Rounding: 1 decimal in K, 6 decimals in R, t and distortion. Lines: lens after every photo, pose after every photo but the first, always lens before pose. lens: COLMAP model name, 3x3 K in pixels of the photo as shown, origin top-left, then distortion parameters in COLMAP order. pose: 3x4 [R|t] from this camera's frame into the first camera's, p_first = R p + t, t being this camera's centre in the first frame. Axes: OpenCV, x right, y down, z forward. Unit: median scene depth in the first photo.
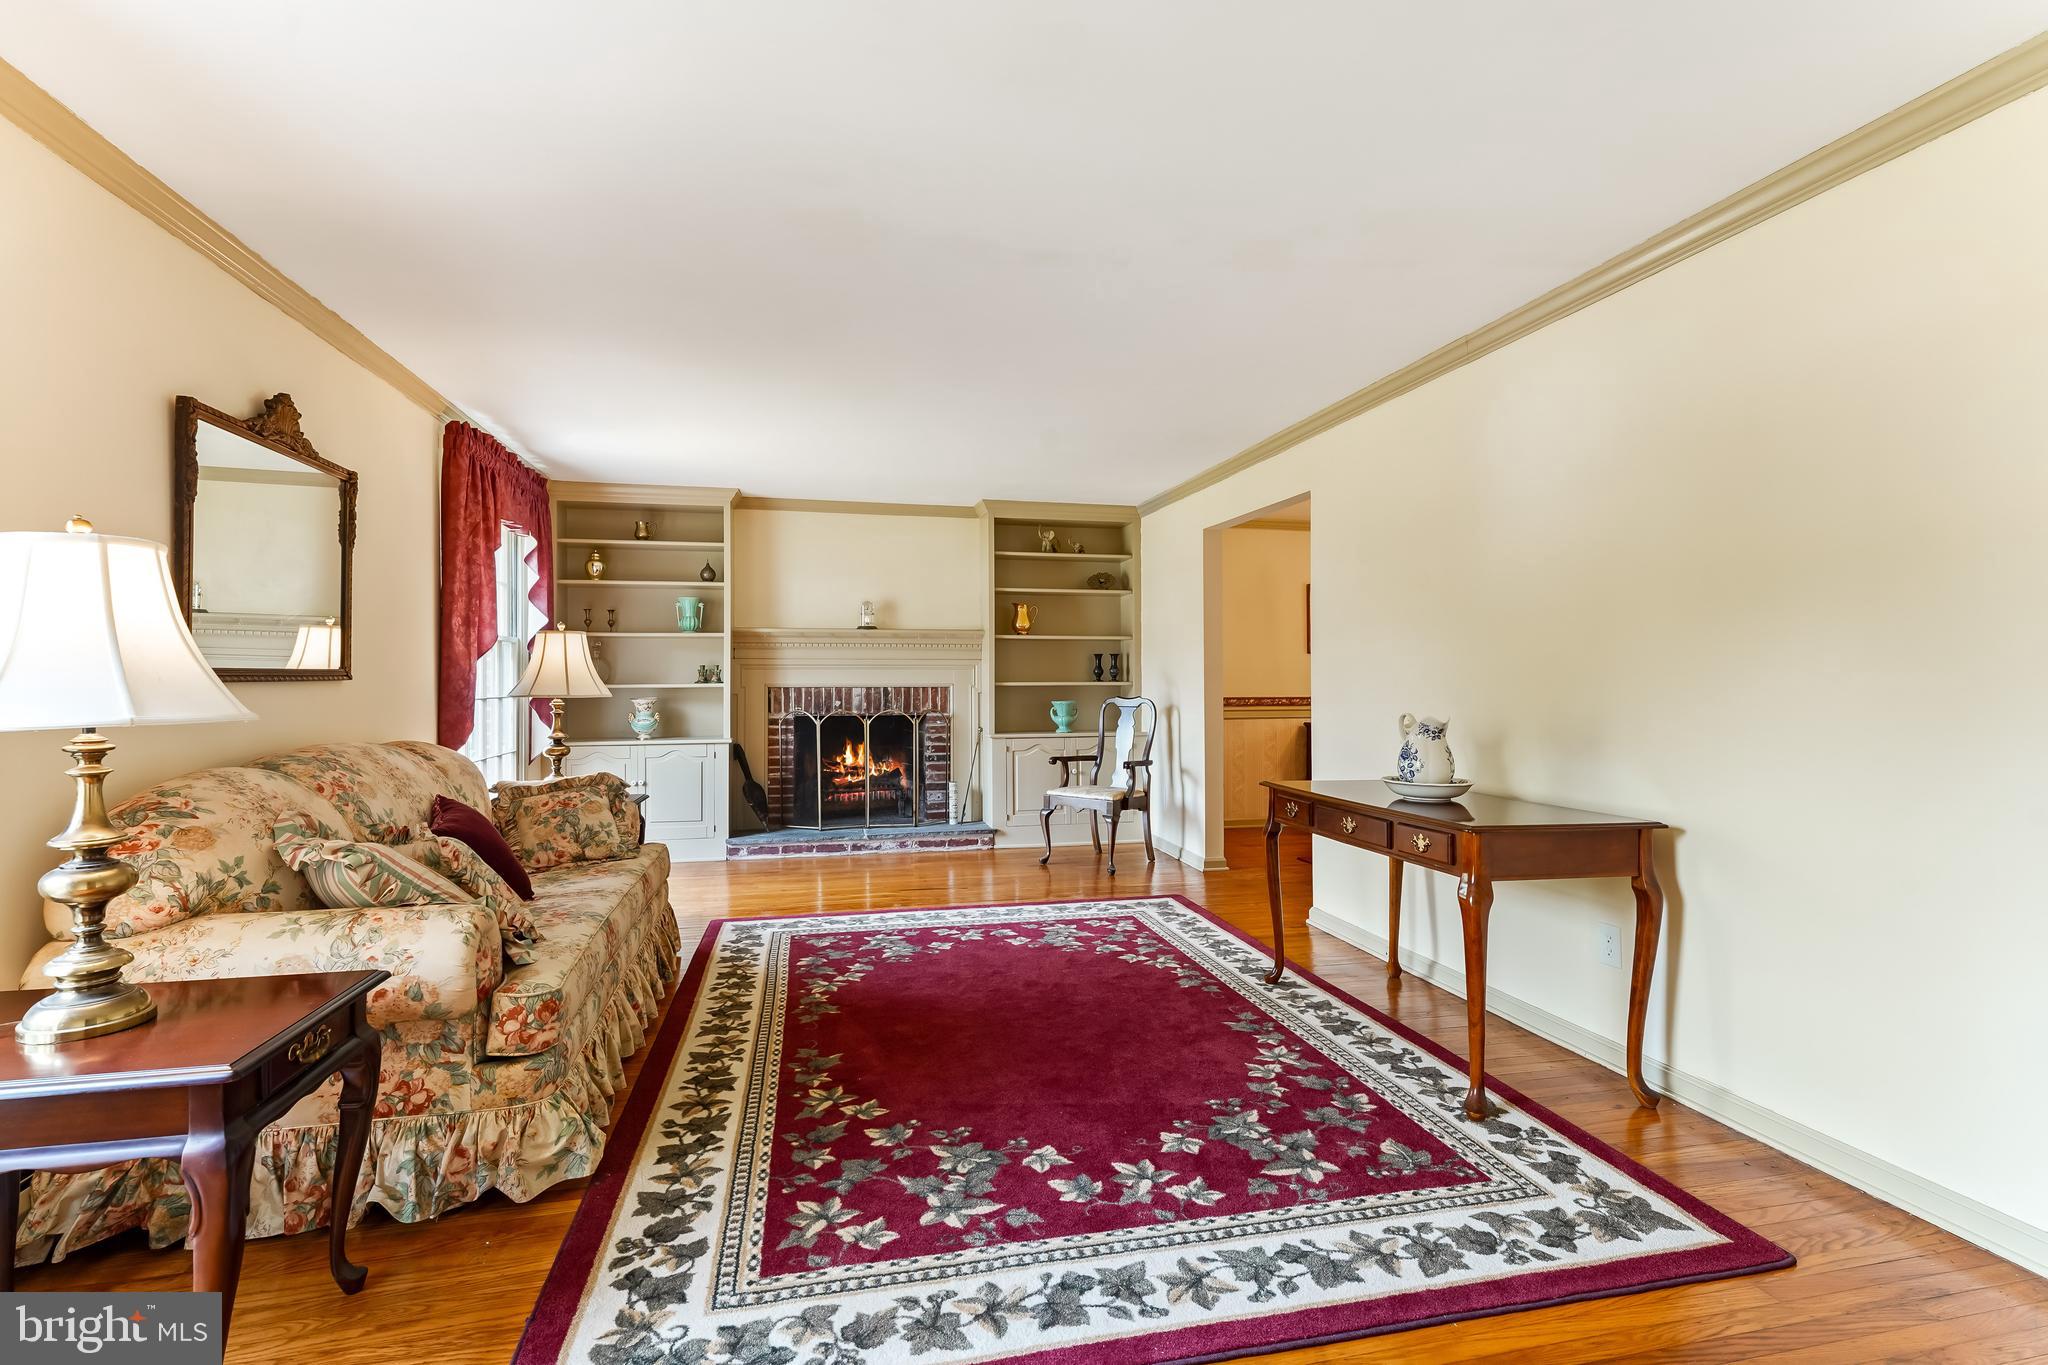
lens RADIAL K [[967.1, 0, 1040.1], [0, 967.1, 671.1], [0, 0, 1]] dist [0.001996, 0.001082]
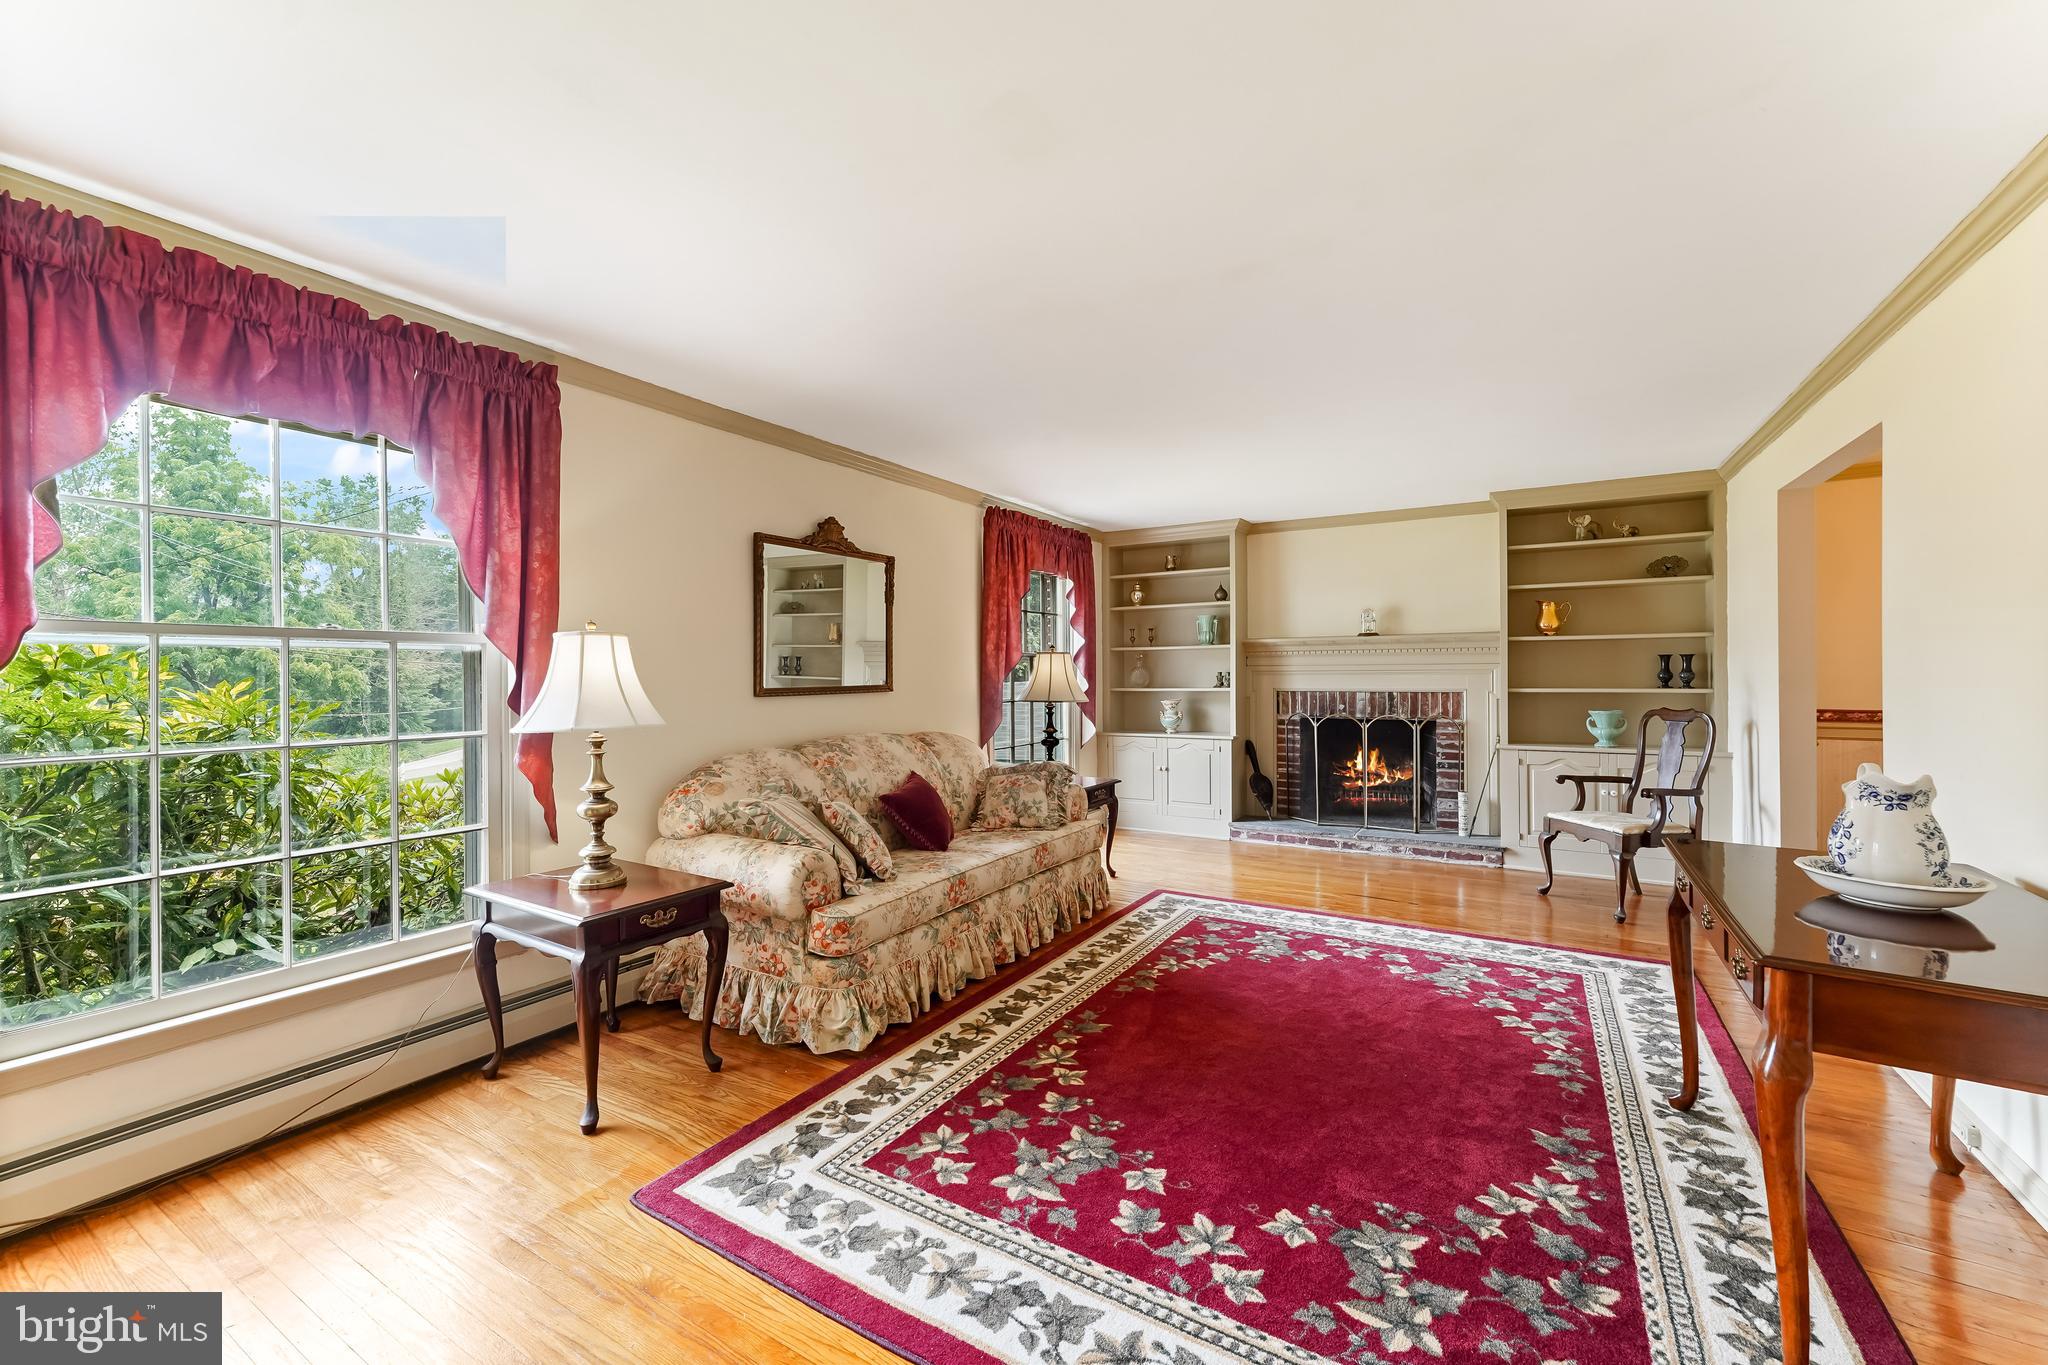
lens RADIAL K [[837.1, 0, 1008.2], [0, 837.1, 673.6], [0, 0, 1]] dist [0.002130, 0.001763]
pose [[0.702822, -0.003001, -0.711360, 0.421057], [0.010989, 0.999918, 0.006639, -0.029658], [0.711281, -0.012482, 0.702797, 0.221826]]
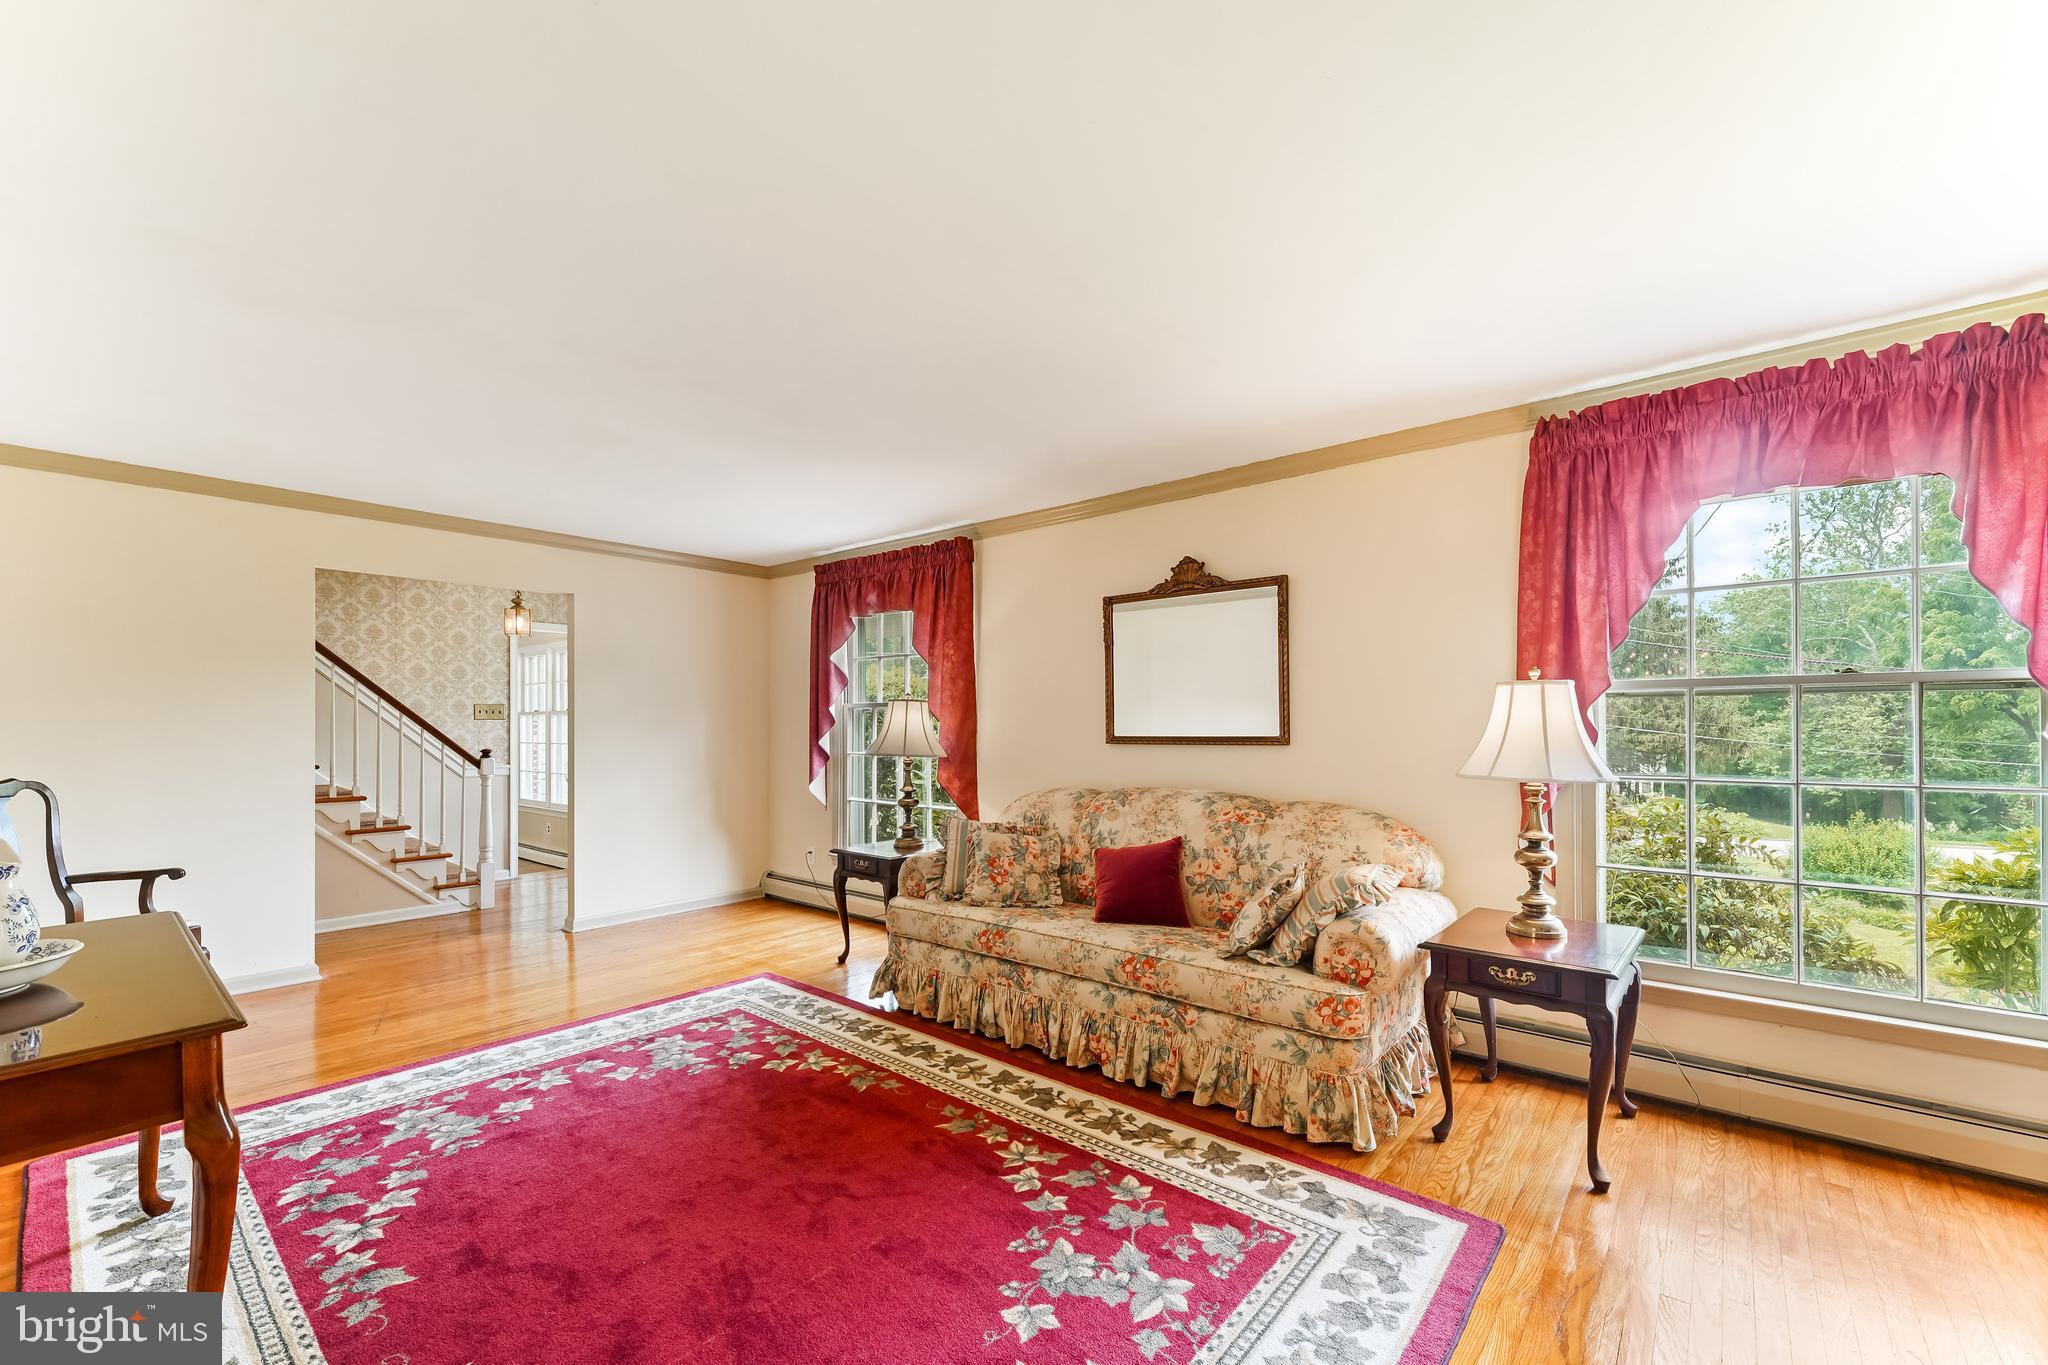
lens RADIAL K [[837.1, 0, 1014.6], [0, 837.1, 723.0], [0, 0, 1]] dist [0.002130, 0.001763]
pose [[-0.812830, 0.002598, -0.582495, 0.208812], [0.008918, 0.999928, -0.007984, -0.015437], [0.582433, -0.011684, -0.812795, 1.898695]]
